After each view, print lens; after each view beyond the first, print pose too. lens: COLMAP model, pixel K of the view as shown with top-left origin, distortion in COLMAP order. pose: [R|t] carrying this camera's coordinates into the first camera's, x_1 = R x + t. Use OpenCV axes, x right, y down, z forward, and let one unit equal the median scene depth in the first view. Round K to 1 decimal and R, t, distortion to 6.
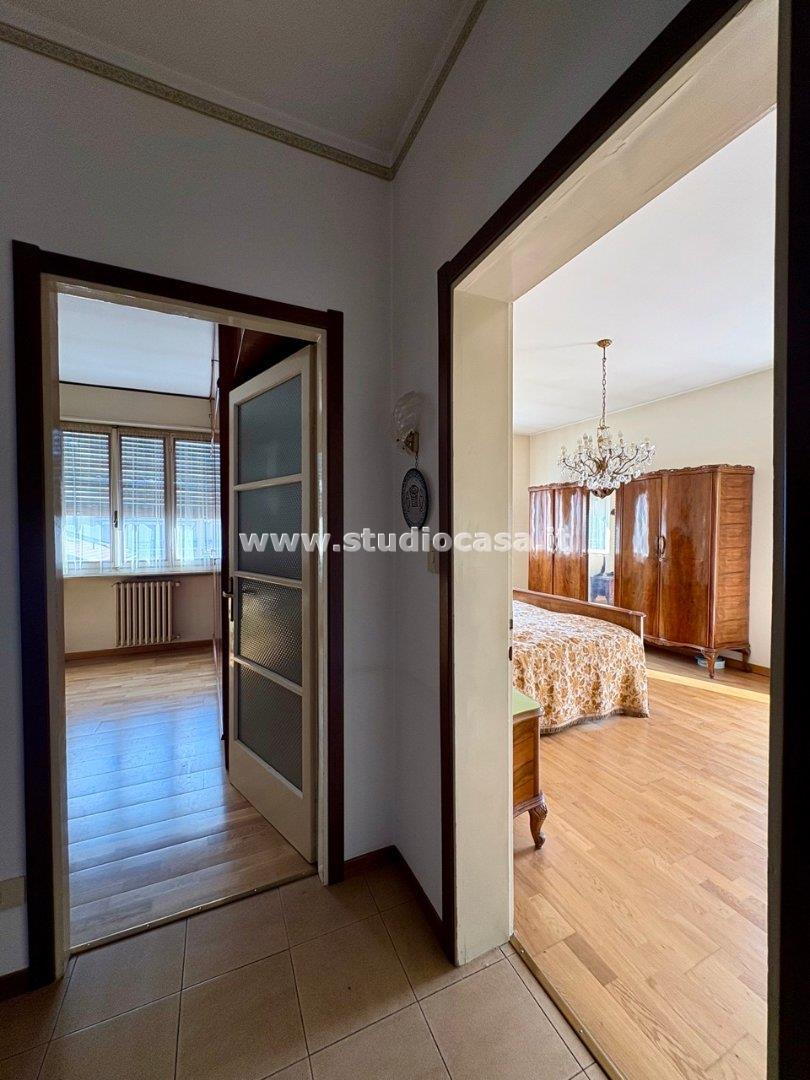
lens RADIAL K [[433.2, 0, 404.4], [0, 433.2, 540.1], [0, 0, 1]] dist [0.002805, 0.000088]
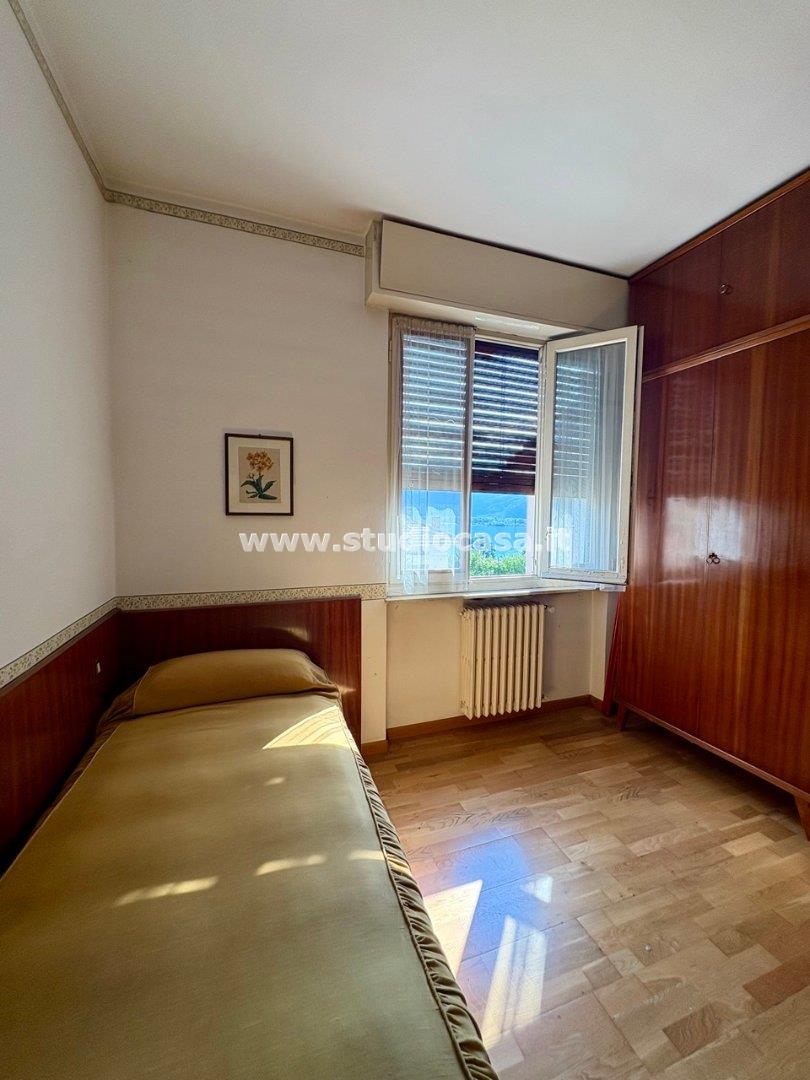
lens RADIAL K [[433.2, 0, 406.0], [0, 433.2, 538.3], [0, 0, 1]] dist [0.002805, 0.000088]
pose [[0.997772, 0.013457, -0.065342, -0.724124], [-0.011399, 0.999430, 0.031768, -0.011351], [0.065733, -0.030953, 0.997357, 0.438562]]
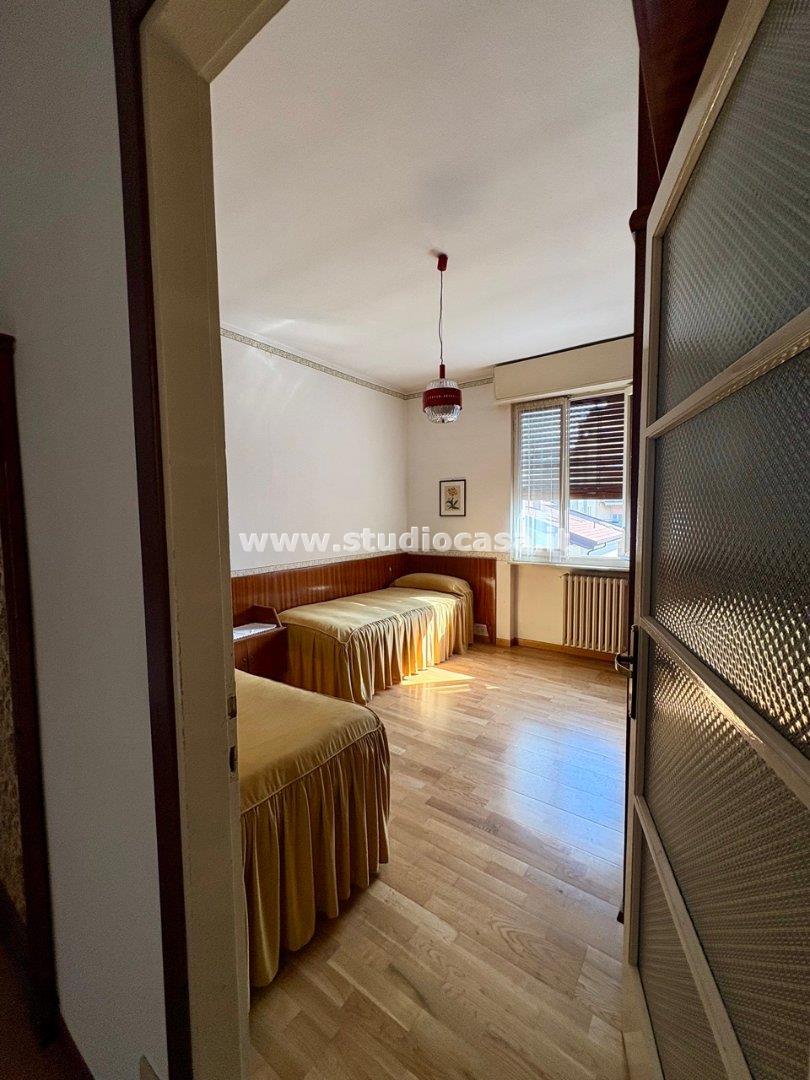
lens RADIAL K [[433.2, 0, 404.4], [0, 433.2, 540.3], [0, 0, 1]] dist [0.002805, 0.000088]
pose [[0.501695, 0.049811, -0.863609, -0.063624], [-0.009247, 0.998593, 0.052224, -0.015421], [0.864995, -0.018214, 0.501450, 0.277680]]
